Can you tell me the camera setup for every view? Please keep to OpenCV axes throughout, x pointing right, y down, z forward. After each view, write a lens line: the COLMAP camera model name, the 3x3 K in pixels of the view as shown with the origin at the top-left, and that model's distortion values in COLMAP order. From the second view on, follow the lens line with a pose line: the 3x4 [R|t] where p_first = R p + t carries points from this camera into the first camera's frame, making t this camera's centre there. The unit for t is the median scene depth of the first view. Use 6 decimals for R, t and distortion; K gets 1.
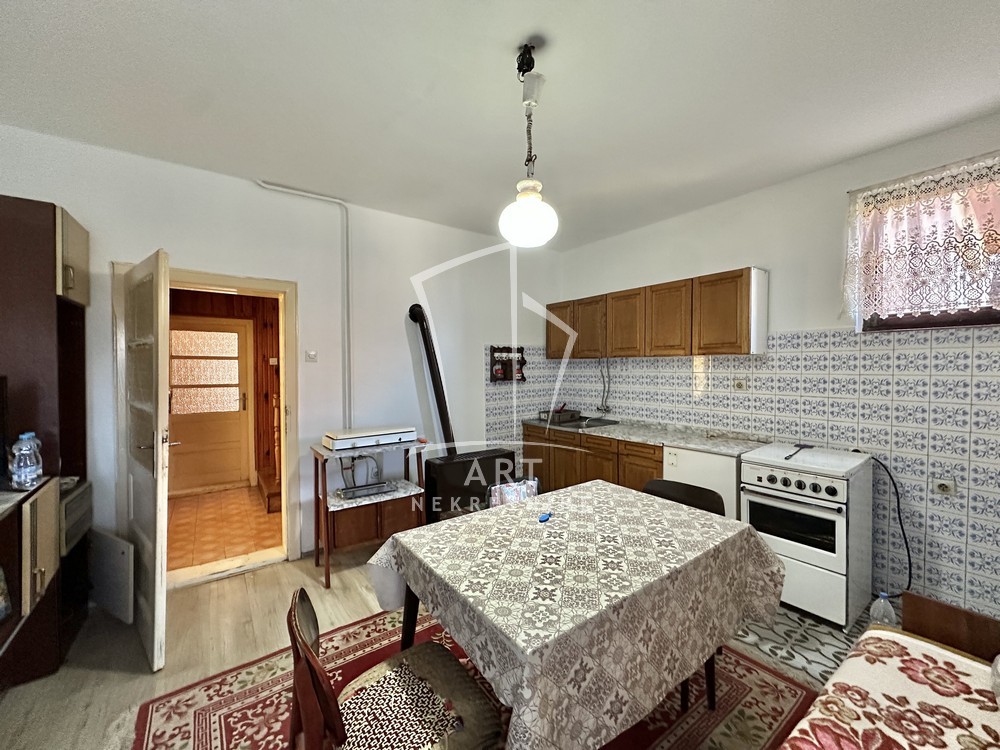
lens RADIAL K [[397.6, 0, 501.6], [0, 397.6, 371.9], [0, 0, 1]] dist [-0.003127, 0.000739]
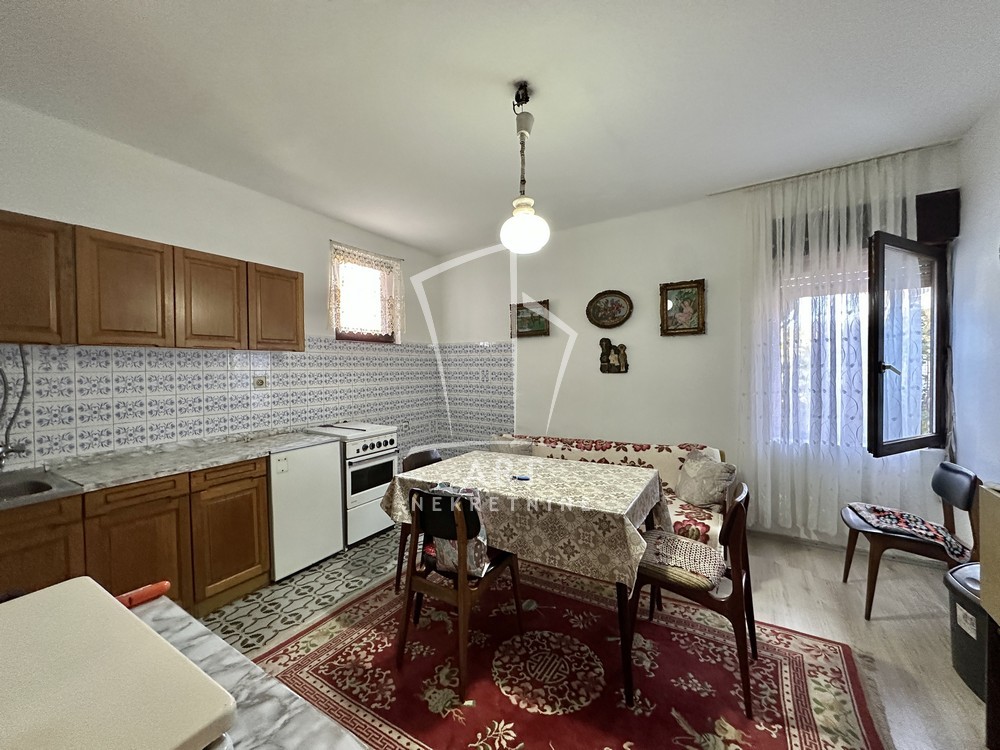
lens RADIAL K [[397.6, 0, 497.4], [0, 397.6, 370.6], [0, 0, 1]] dist [-0.003127, 0.000739]
pose [[-0.377329, 0.003580, 0.926072, -0.756737], [0.027856, 0.999584, 0.007486, 0.017633], [-0.925660, 0.028621, -0.377272, 1.156012]]
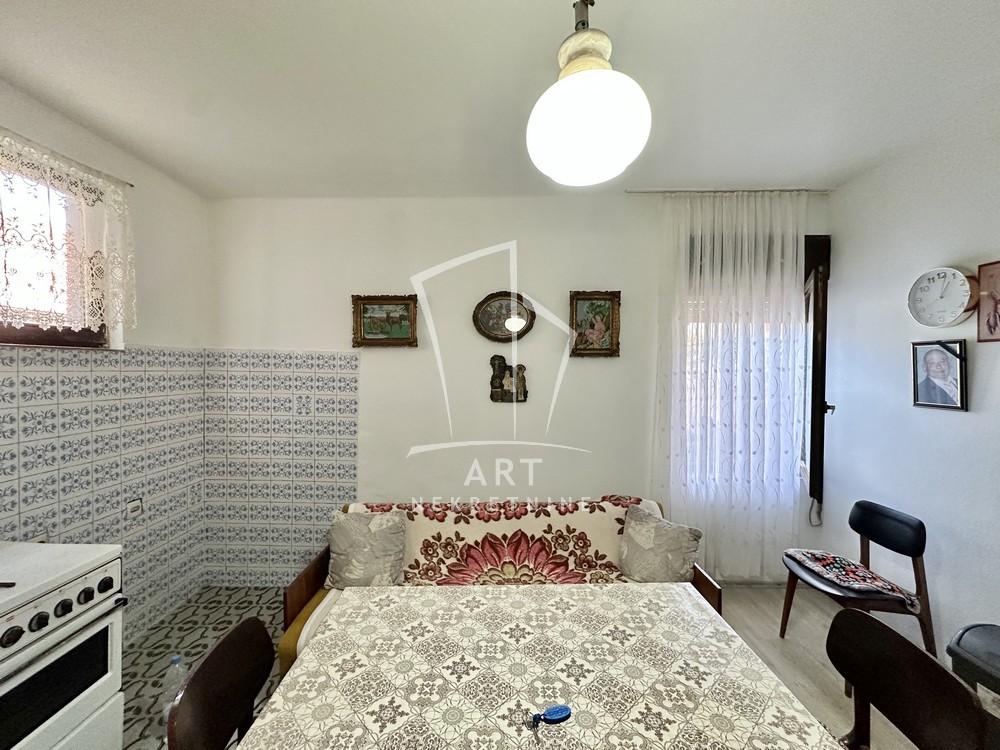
lens RADIAL K [[397.6, 0, 499.9], [0, 397.6, 374.2], [0, 0, 1]] dist [-0.003127, 0.000739]
pose [[-0.805551, -0.008689, 0.592462, -0.102741], [0.007683, 0.999655, 0.025108, -0.067959], [-0.592476, 0.024778, -0.805207, 1.095865]]
